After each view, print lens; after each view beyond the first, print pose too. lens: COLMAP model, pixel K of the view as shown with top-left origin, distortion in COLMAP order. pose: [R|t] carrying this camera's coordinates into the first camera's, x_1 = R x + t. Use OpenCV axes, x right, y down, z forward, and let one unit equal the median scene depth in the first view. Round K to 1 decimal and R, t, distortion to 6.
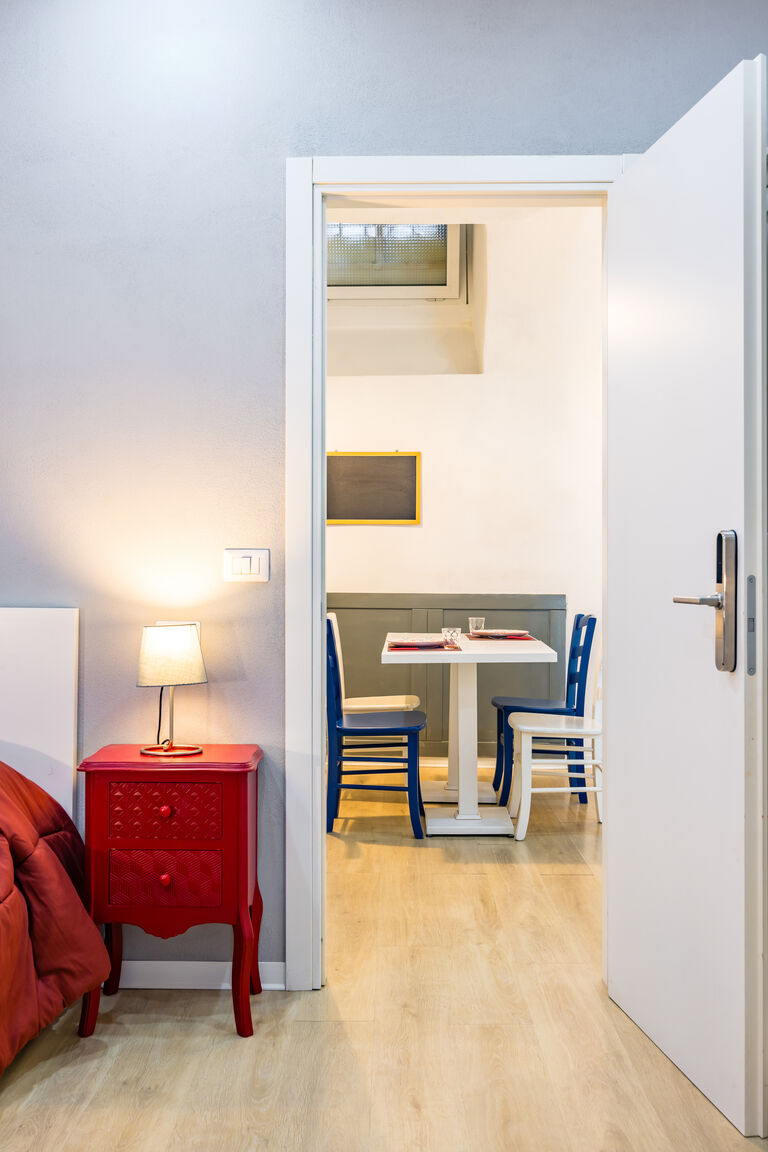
lens RADIAL K [[1141.8, 0, 355.8], [0, 1141.8, 561.5], [0, 0, 1]] dist [-0.001425, 0.000000]
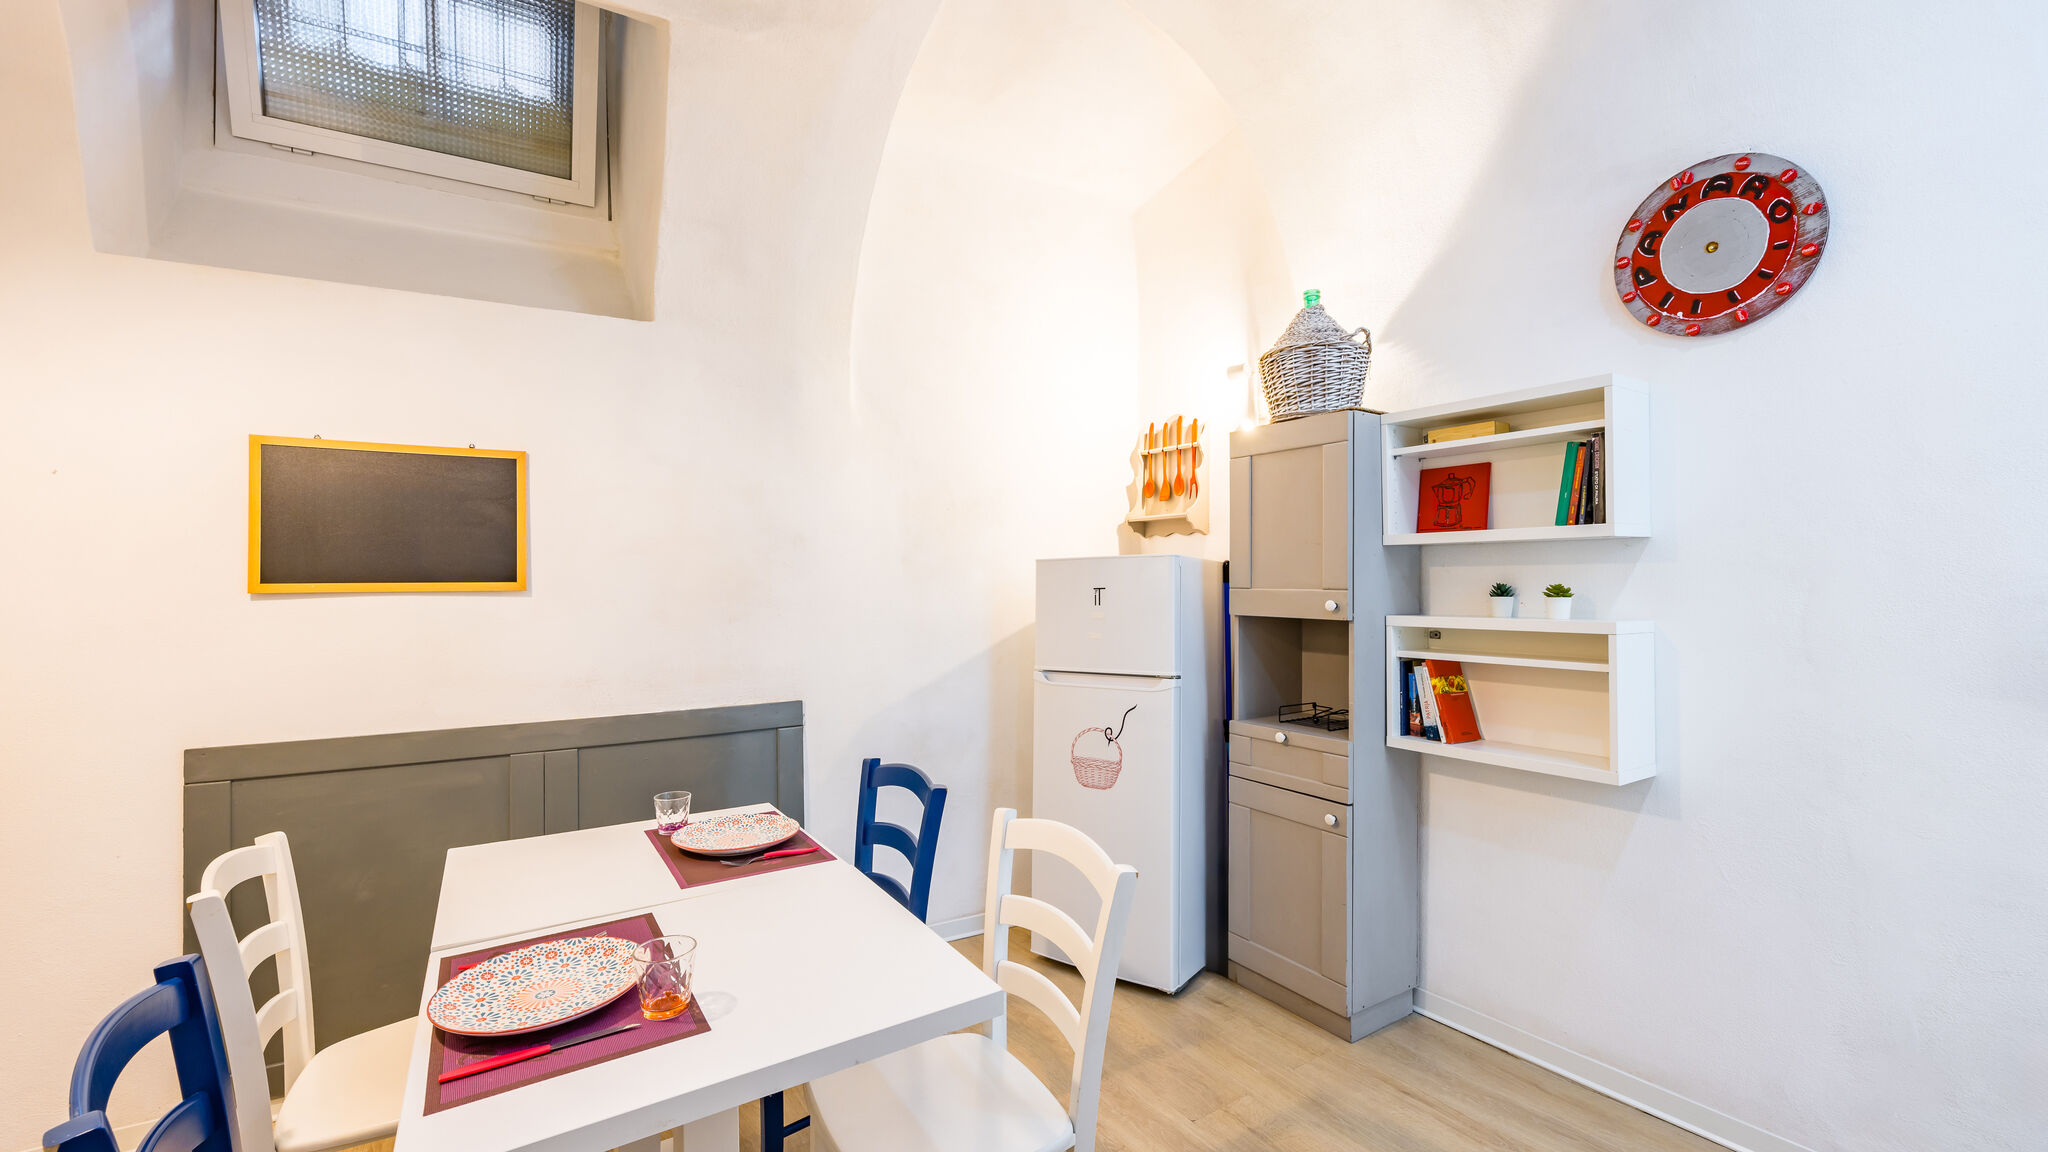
lens RADIAL K [[835.4, 0, 1053.6], [0, 835.4, 582.6], [0, 0, 1]] dist [0.003564, 0.000065]
pose [[0.810318, -0.012573, 0.585856, 0.059051], [0.009967, 0.999921, 0.007673, -0.079387], [-0.585906, -0.000378, 0.810379, 1.181670]]
